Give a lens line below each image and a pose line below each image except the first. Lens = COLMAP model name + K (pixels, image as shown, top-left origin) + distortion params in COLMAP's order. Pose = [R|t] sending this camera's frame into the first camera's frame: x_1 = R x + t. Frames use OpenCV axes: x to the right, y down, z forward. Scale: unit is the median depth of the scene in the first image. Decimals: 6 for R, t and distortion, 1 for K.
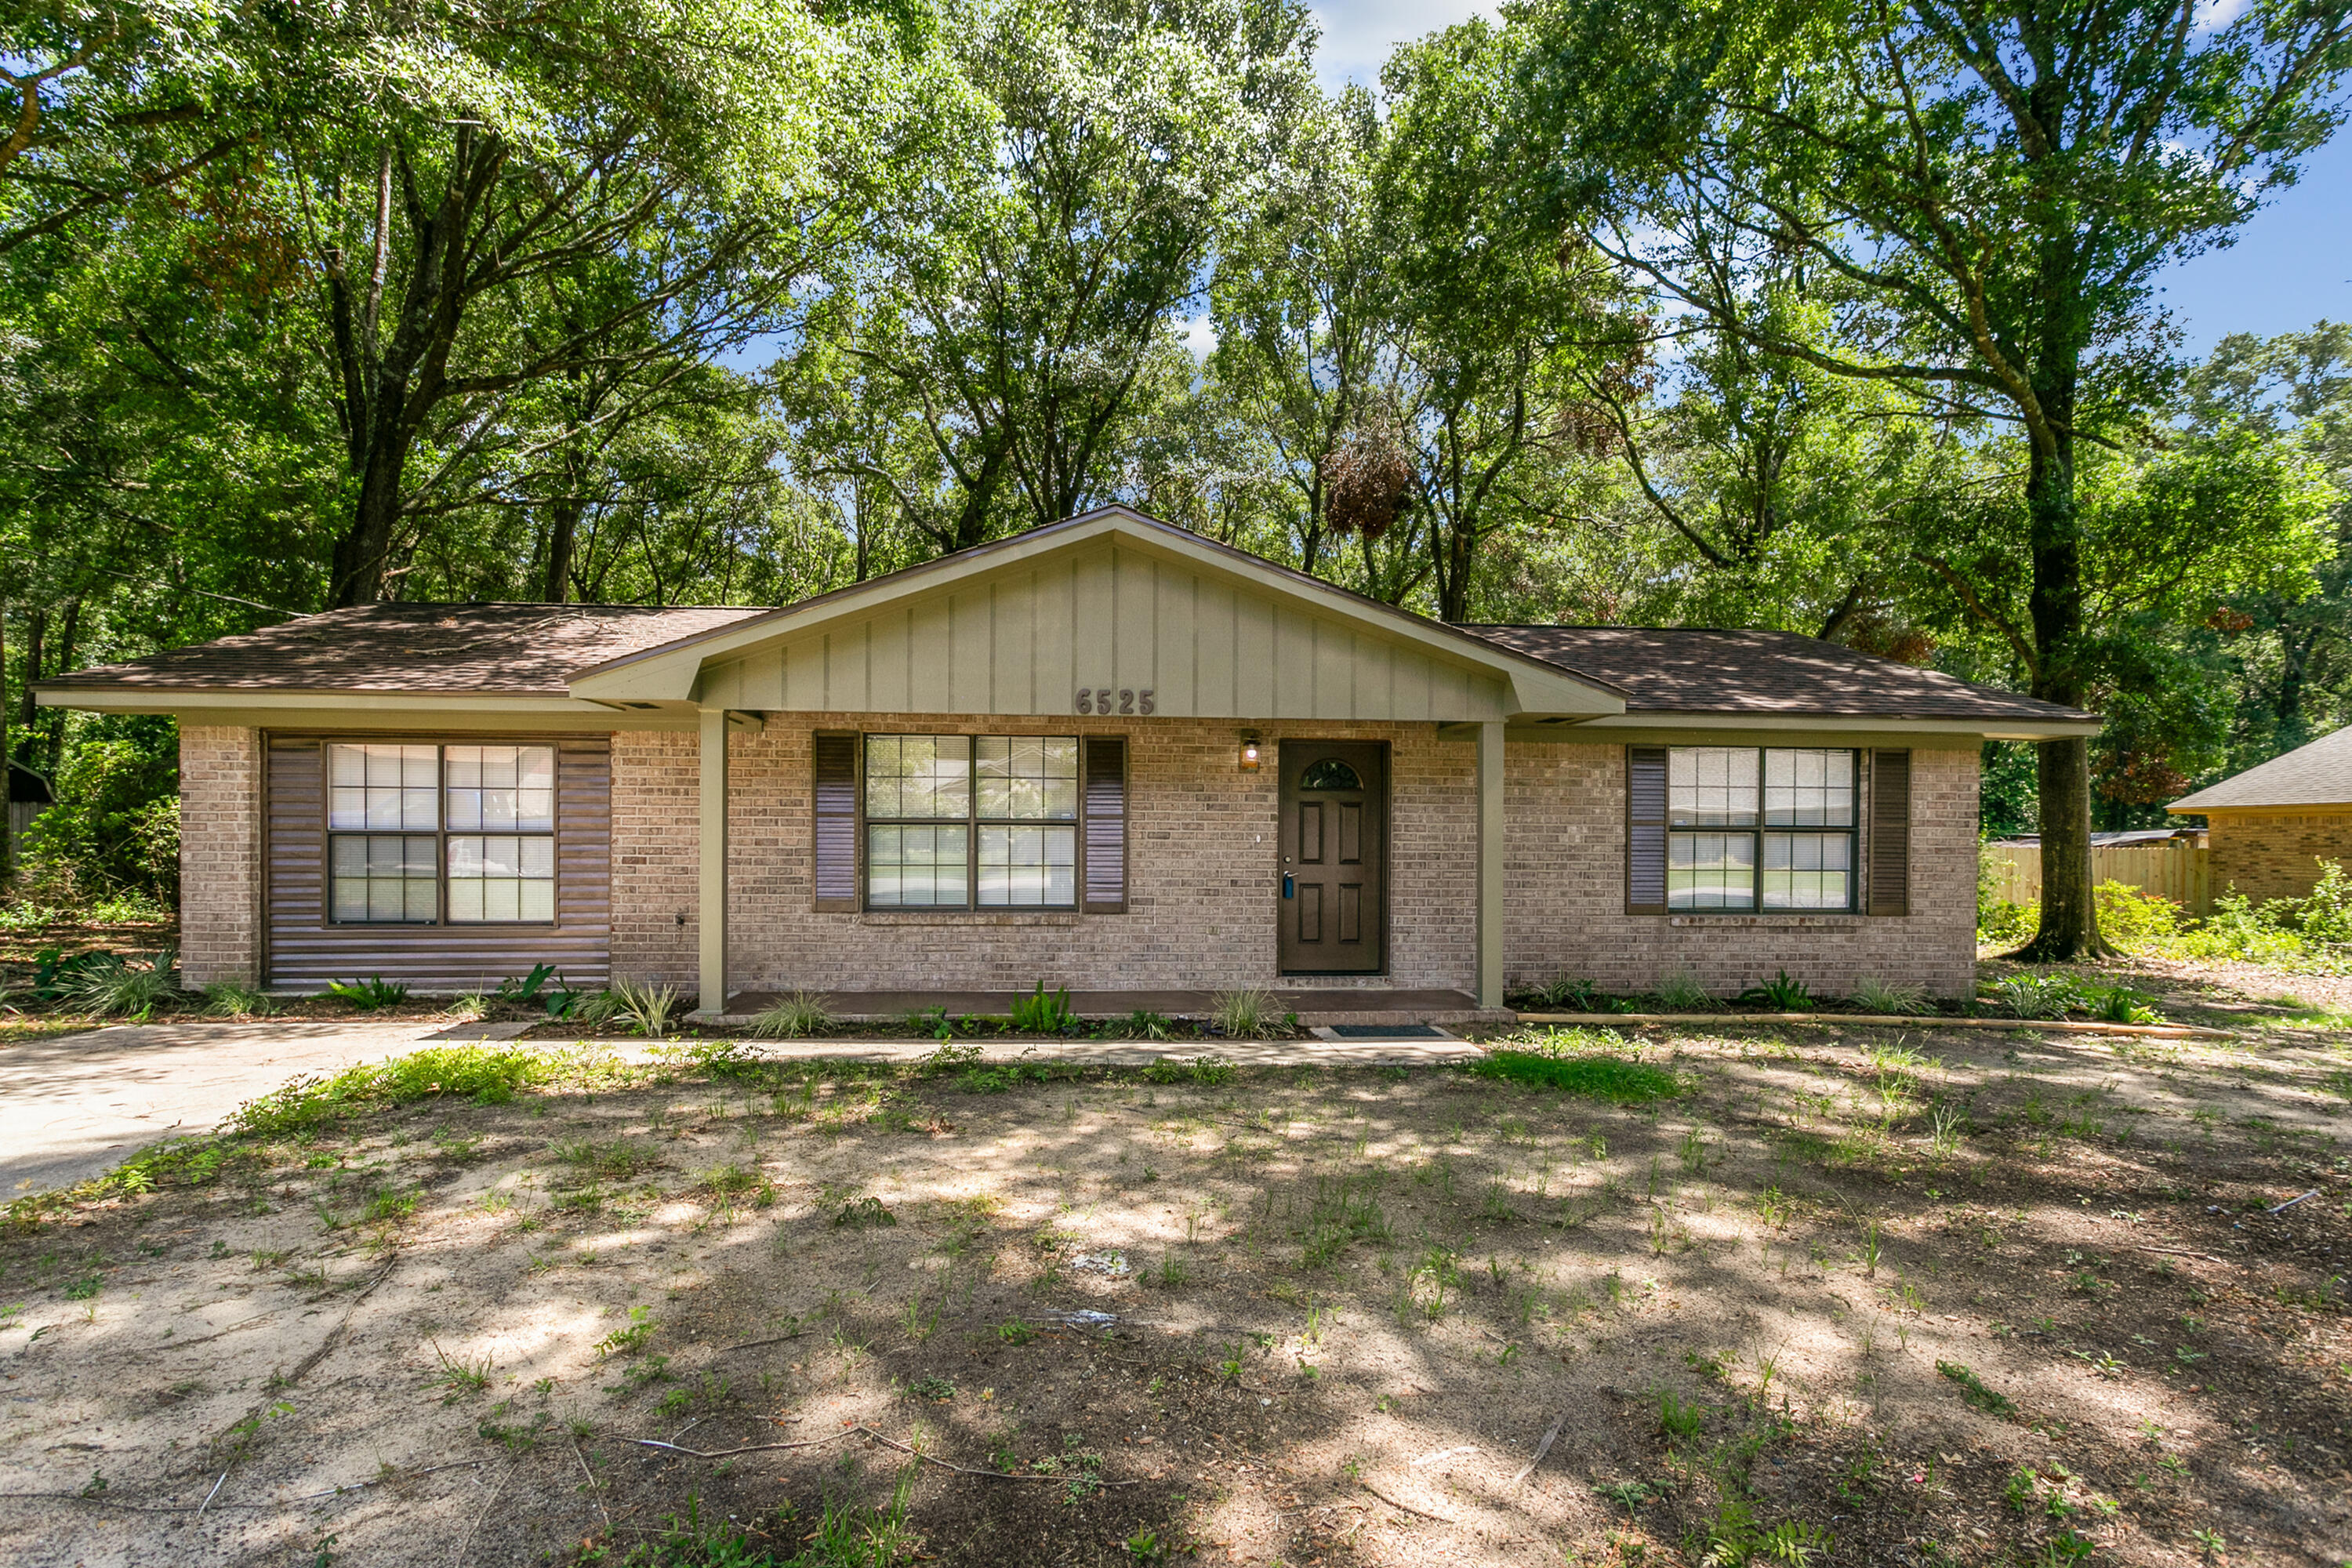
lens RADIAL K [[1193.5, 0, 1172.7], [0, 1193.5, 763.5], [0, 0, 1]] dist [-0.000940, 0.000133]
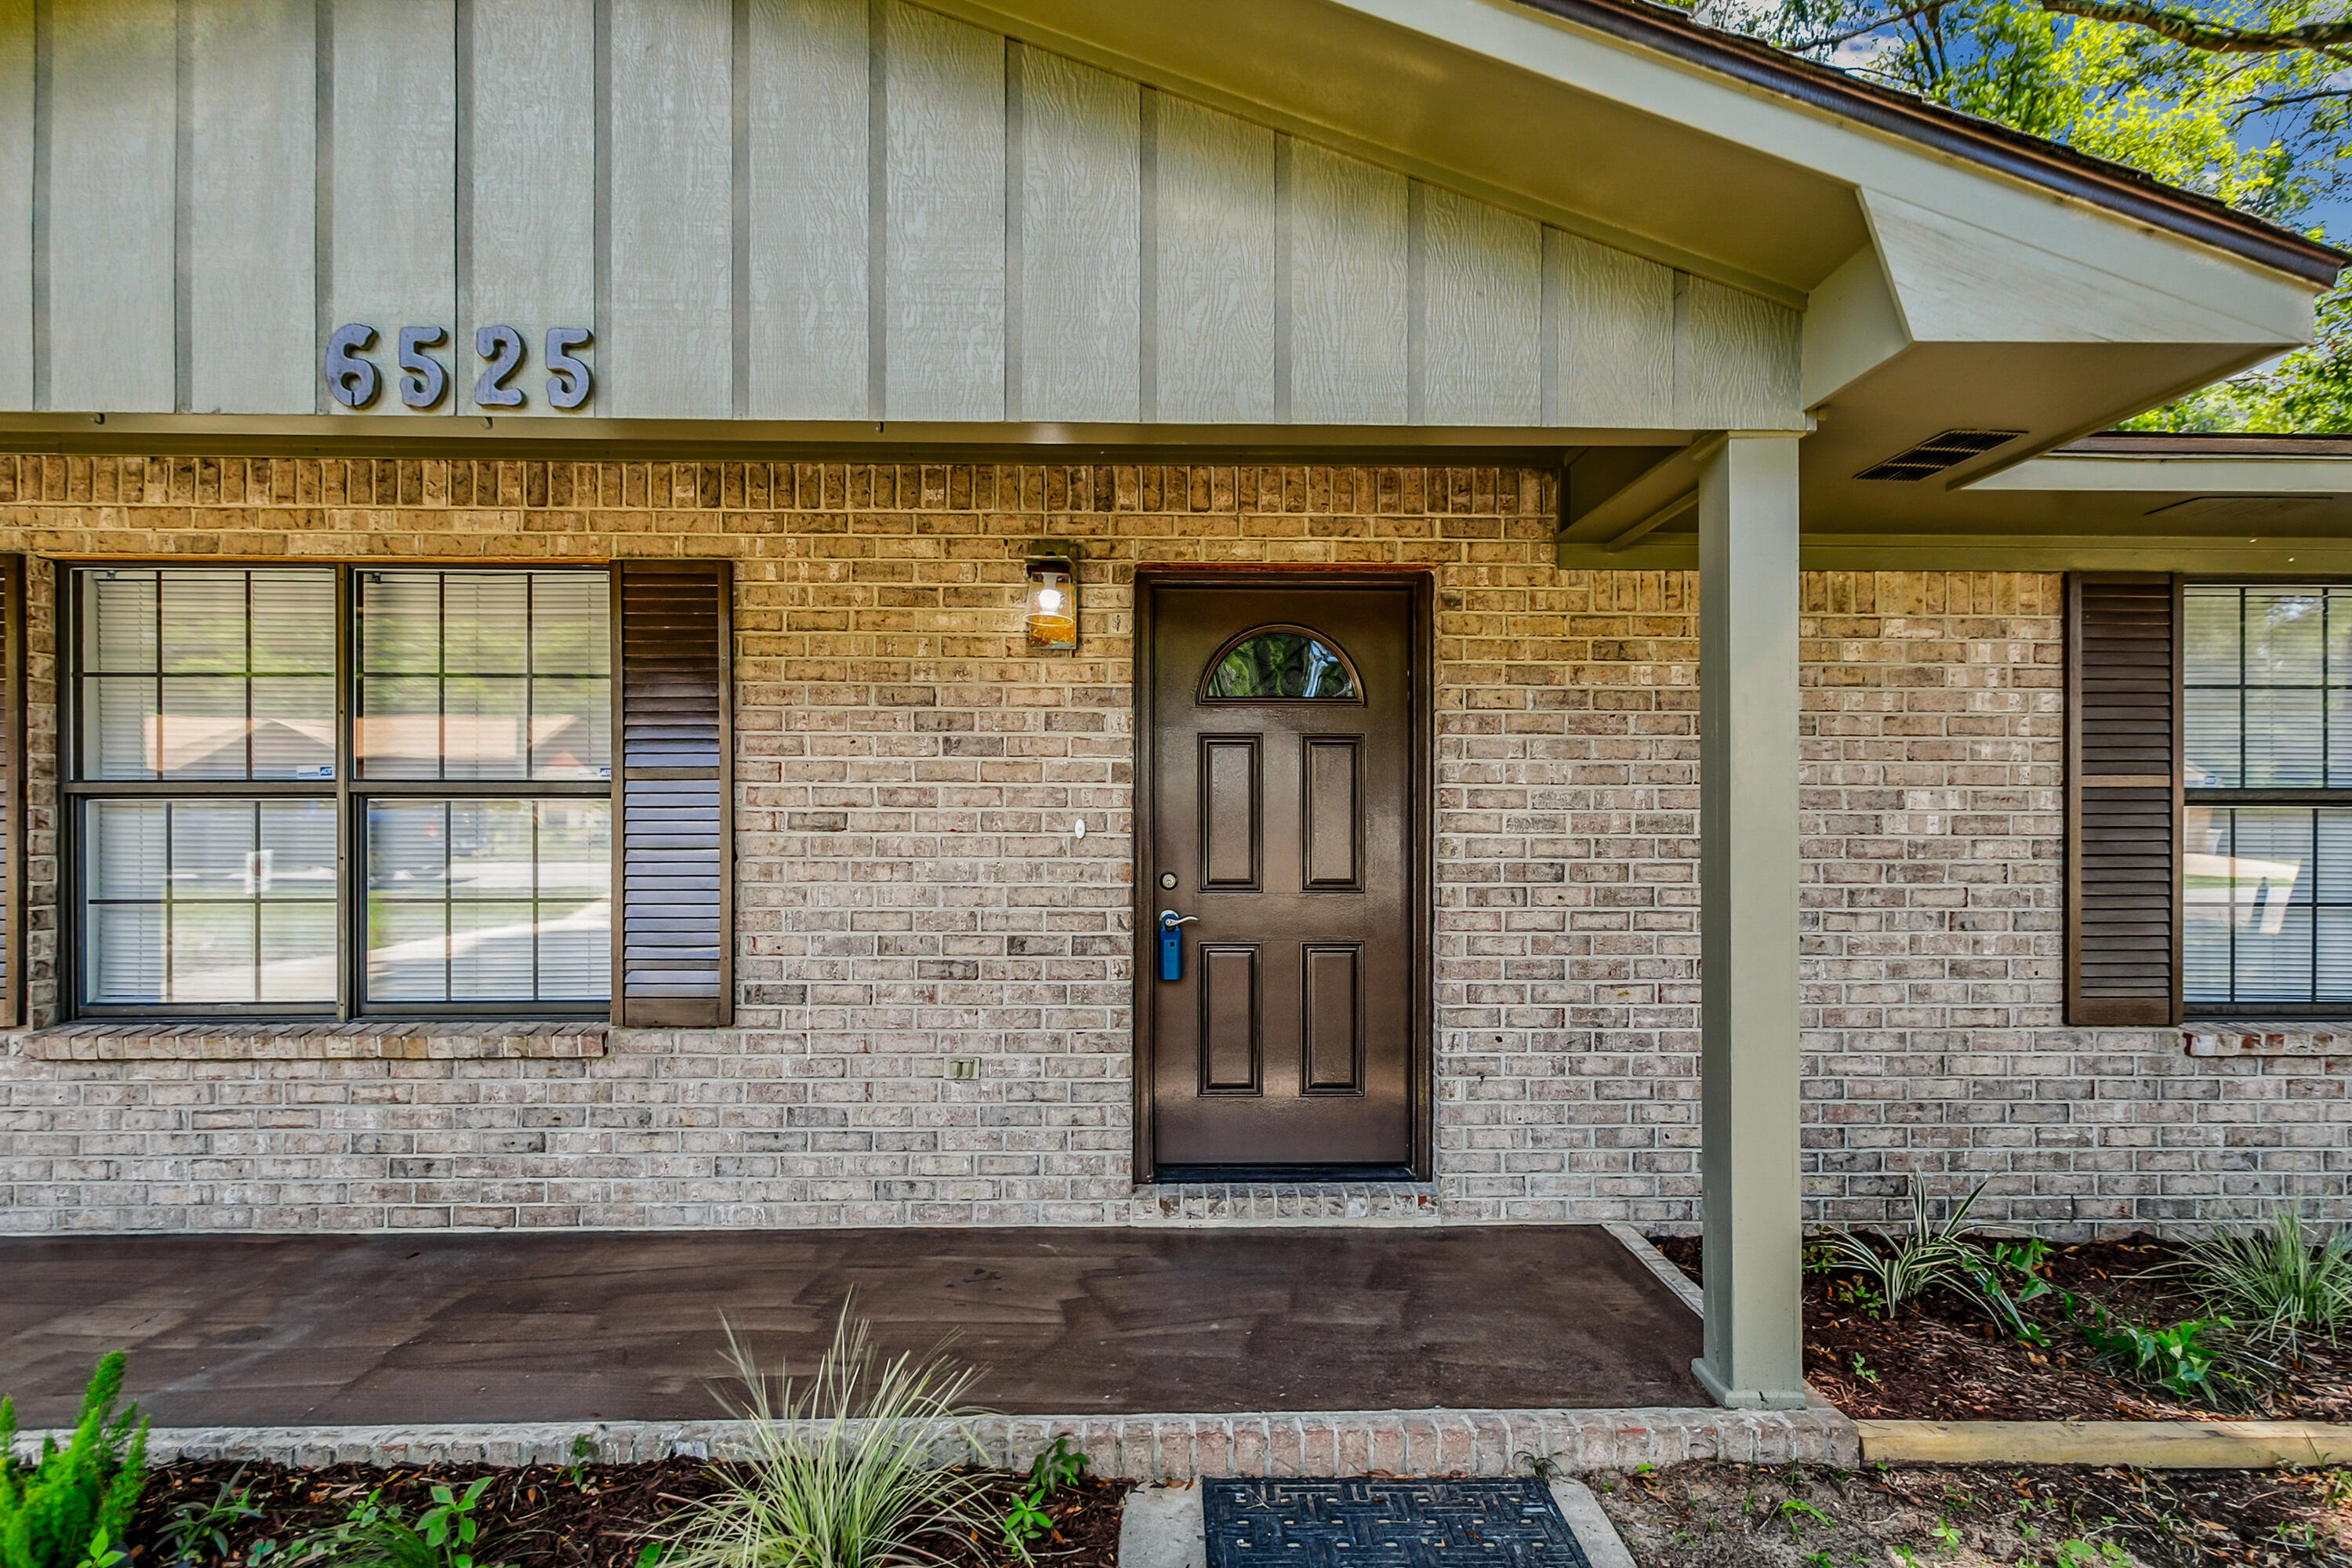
lens RADIAL K [[1161.9, 0, 1211.4], [0, 1161.9, 773.7], [0, 0, 1]] dist [-0.000405, 0.000144]
pose [[0.998349, -0.008016, -0.056879, 0.134609], [0.008721, 0.999888, 0.012157, 0.041282], [0.056775, -0.012633, 0.998307, 0.632127]]
